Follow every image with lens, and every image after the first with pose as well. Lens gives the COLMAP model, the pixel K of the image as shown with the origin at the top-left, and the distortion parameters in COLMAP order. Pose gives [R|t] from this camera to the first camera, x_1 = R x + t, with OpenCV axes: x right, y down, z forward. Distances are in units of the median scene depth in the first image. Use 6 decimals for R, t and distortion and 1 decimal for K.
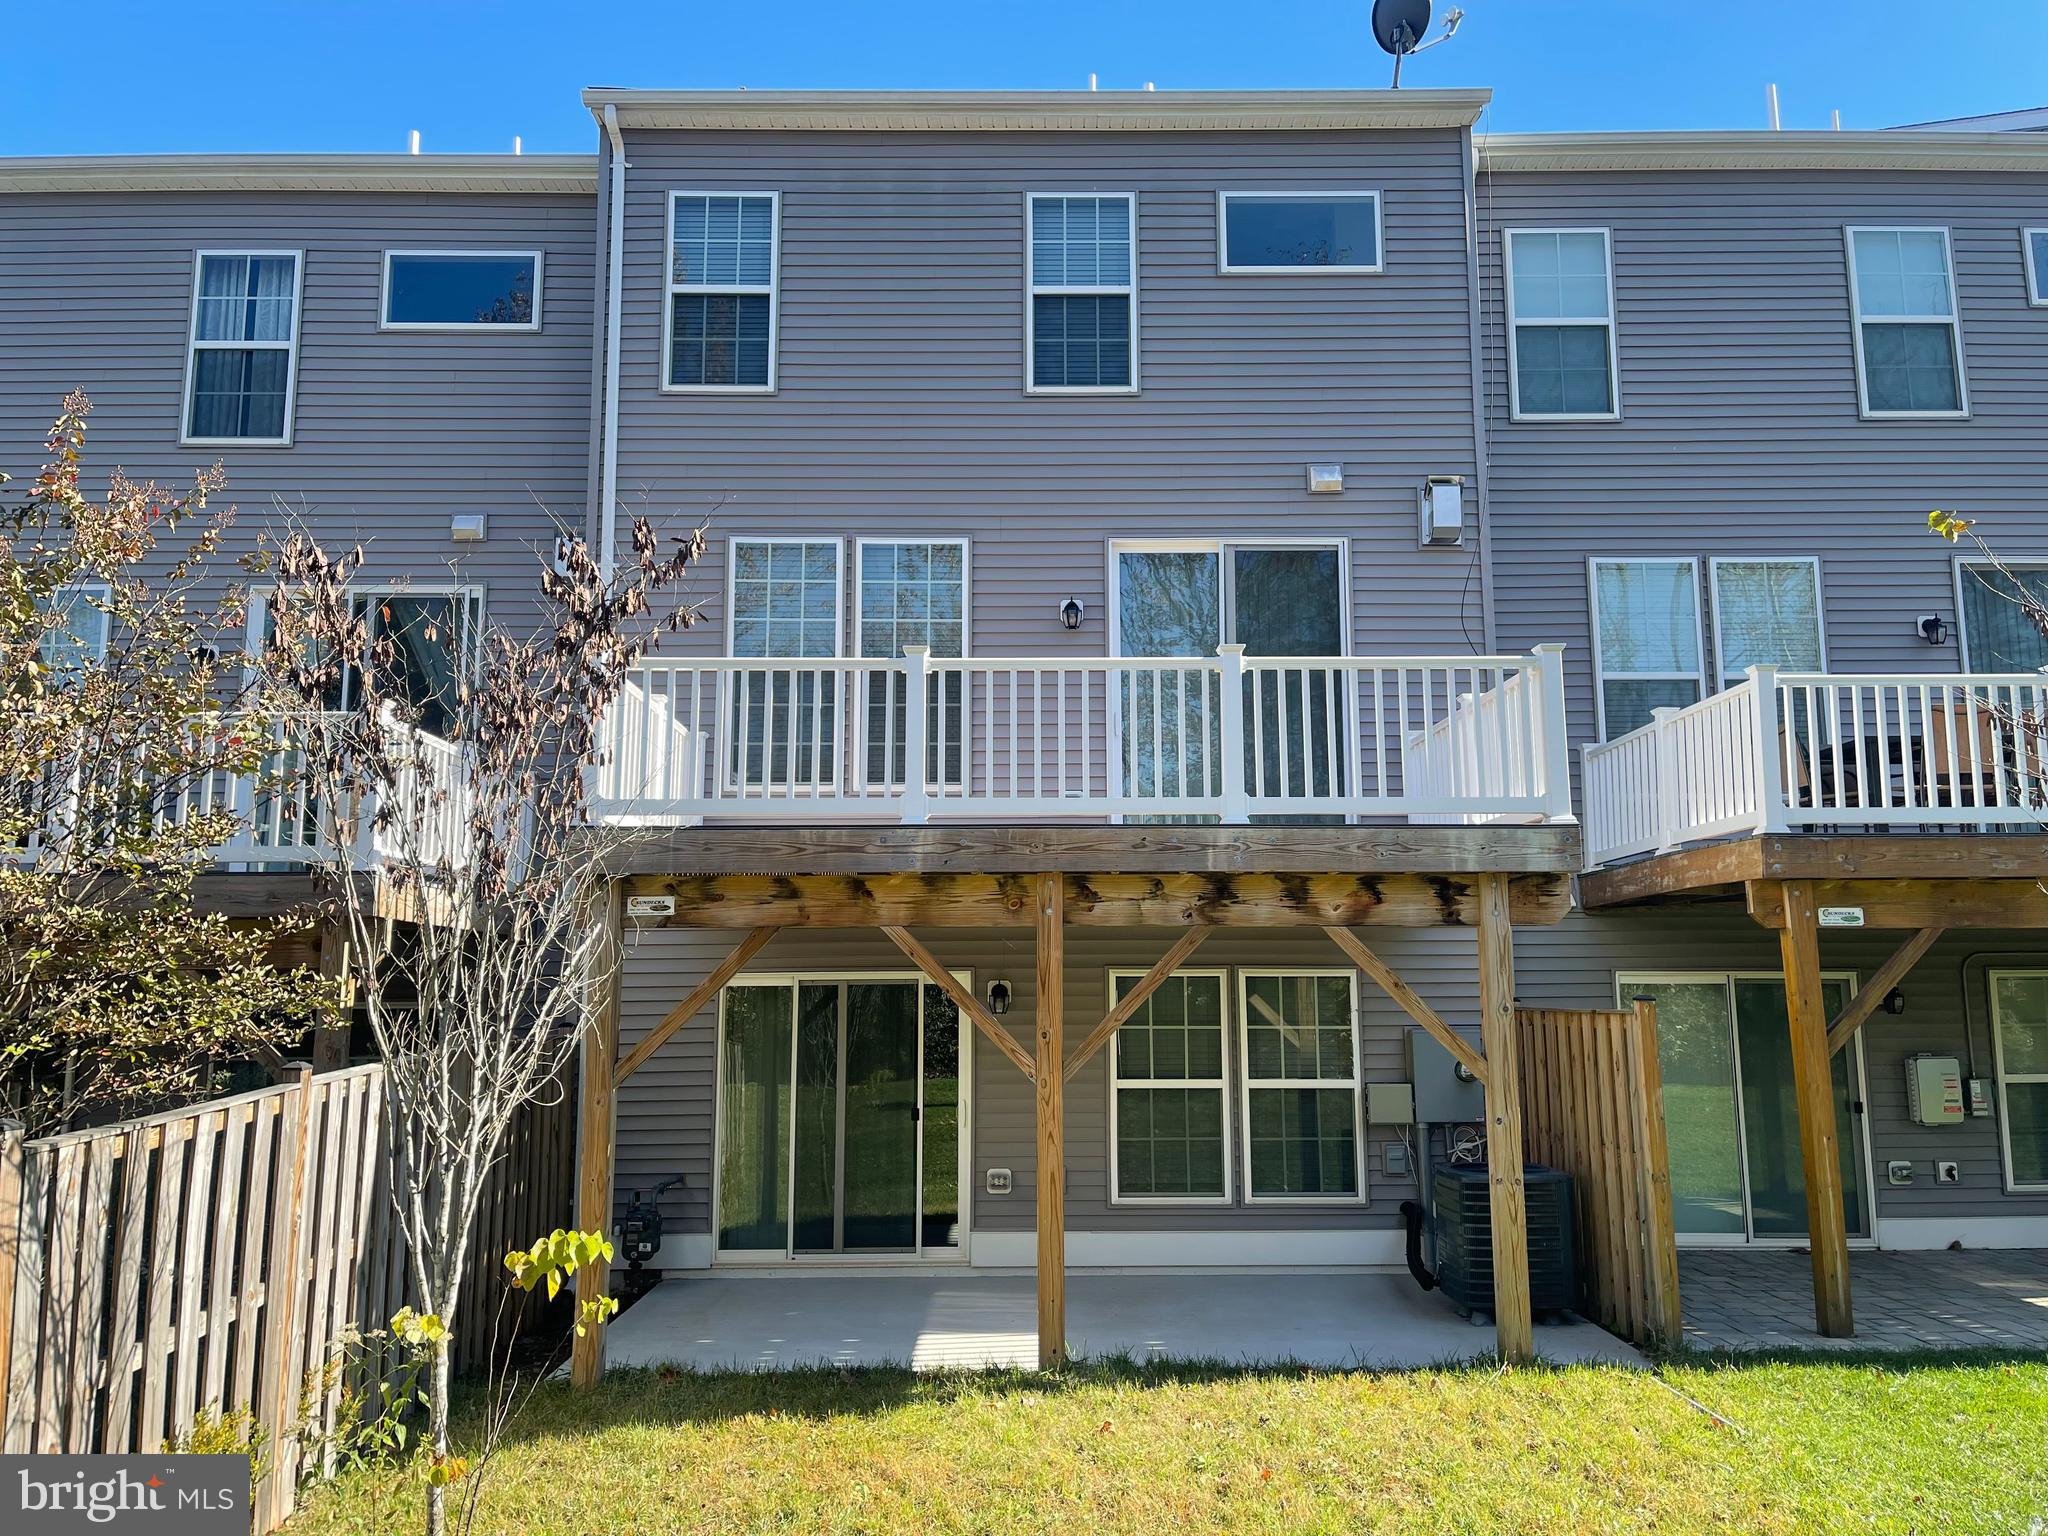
lens RADIAL K [[1489.8, 0, 988.7], [0, 1489.8, 765.0], [0, 0, 1]] dist [0.086675, -0.100472]
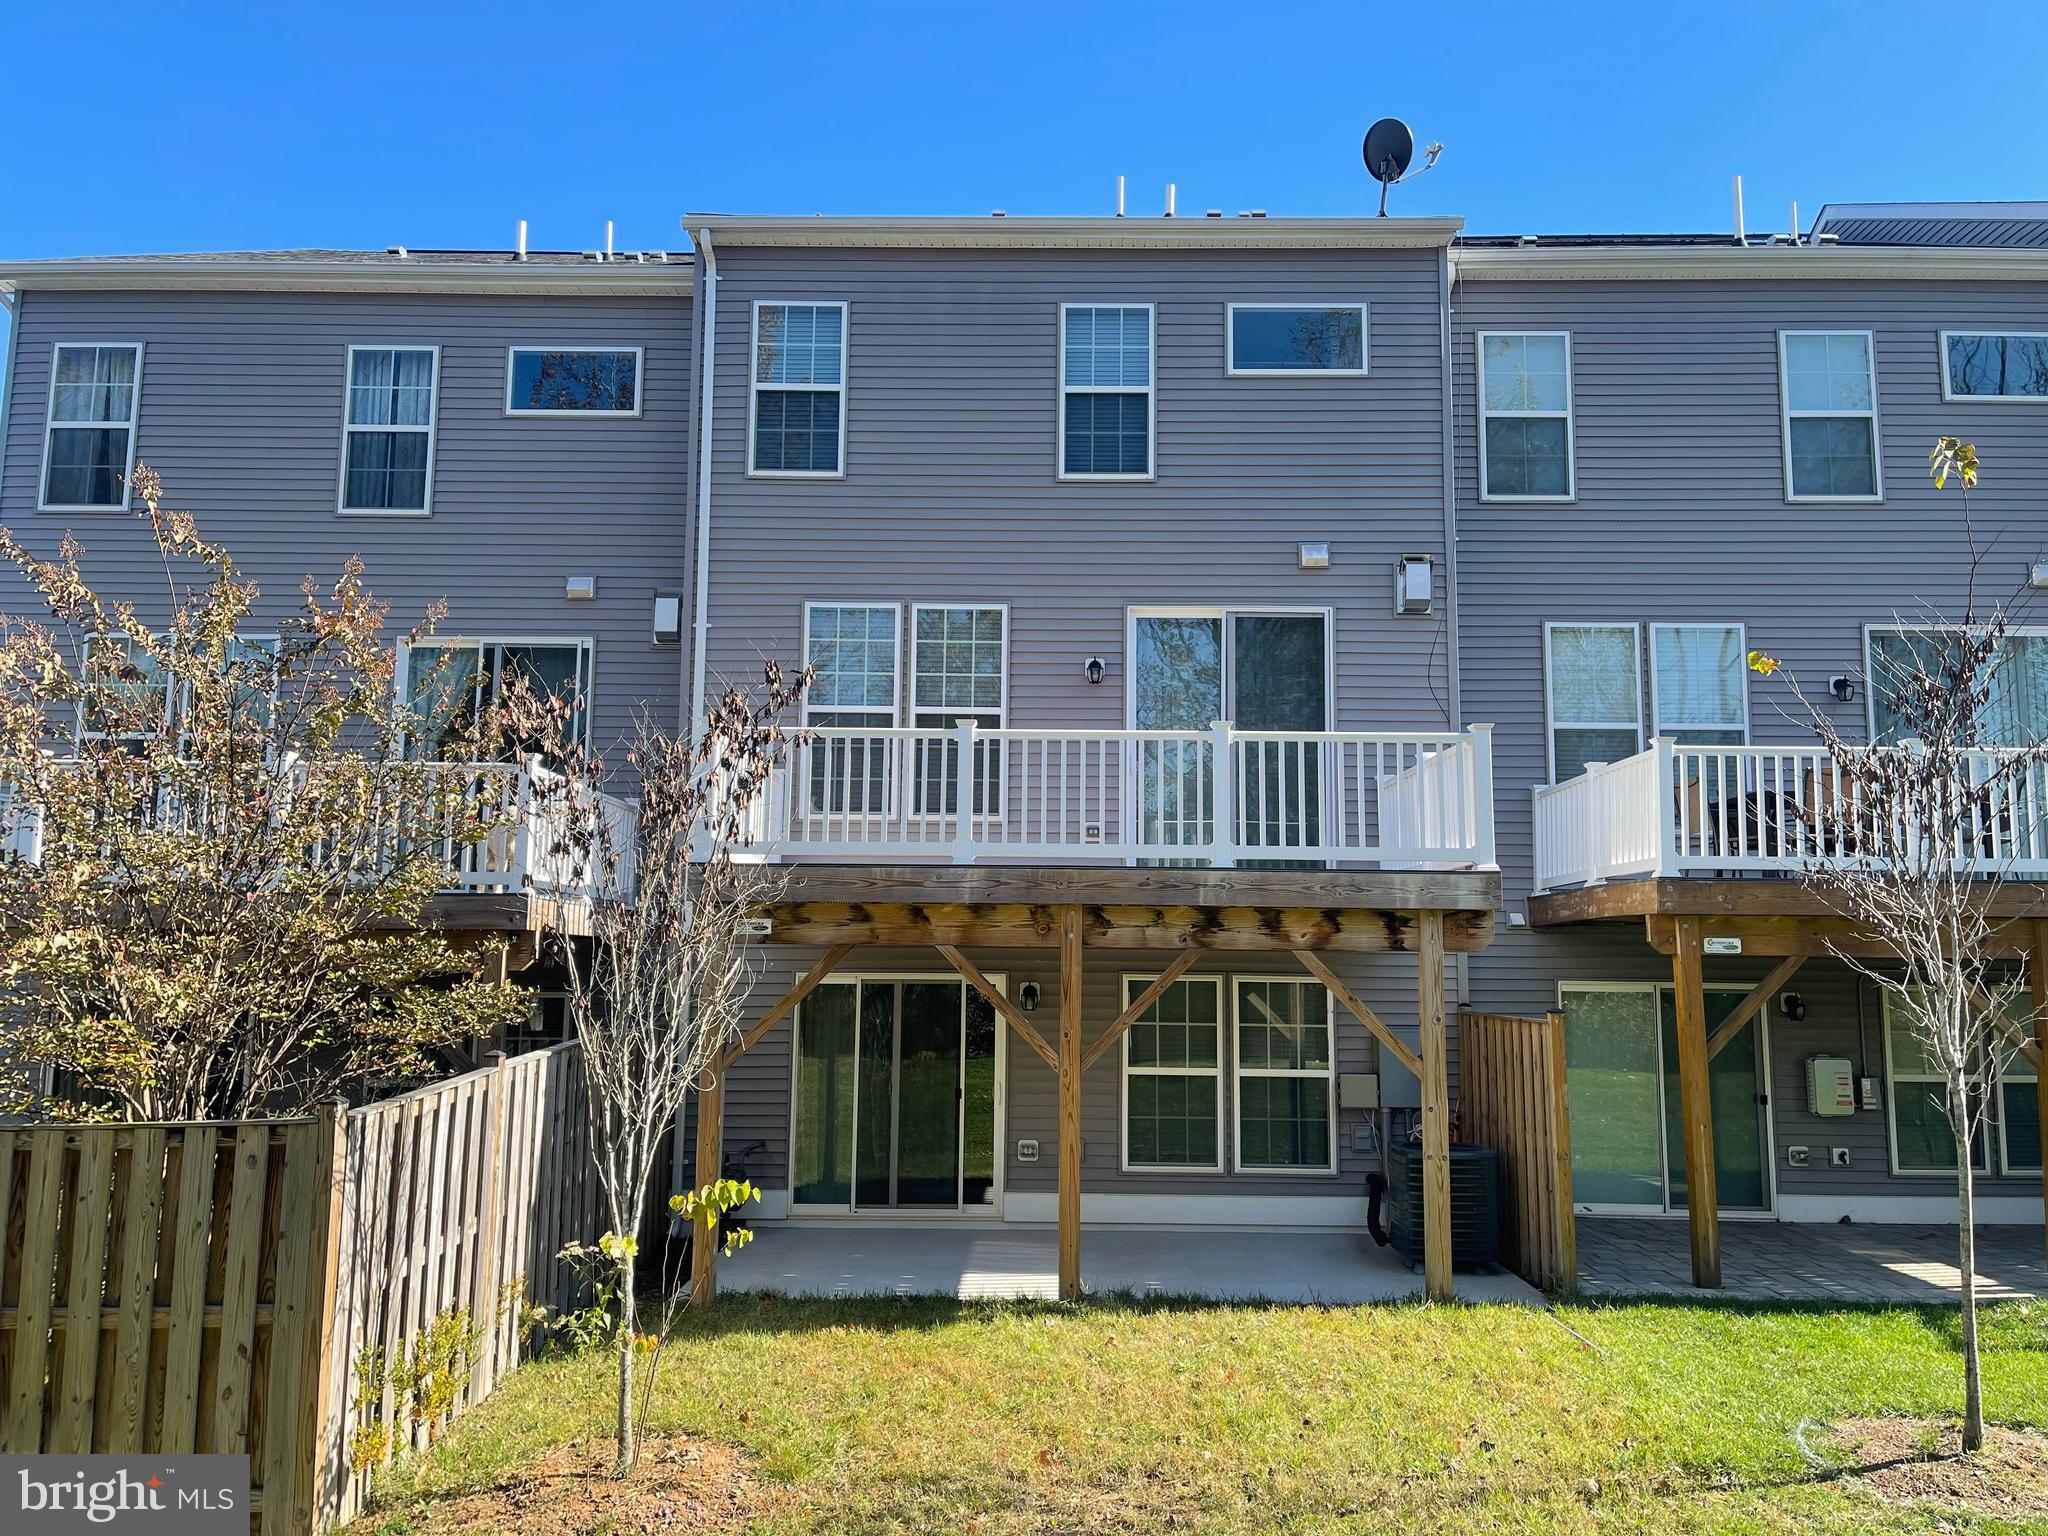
lens RADIAL K [[1489.8, 0, 988.7], [0, 1489.8, 765.0], [0, 0, 1]] dist [0.086675, -0.100472]
pose [[0.999740, 0.010970, -0.019986, -0.003807], [-0.010594, 0.999767, 0.018804, -0.050833], [0.020187, -0.018587, 0.999623, -0.184593]]
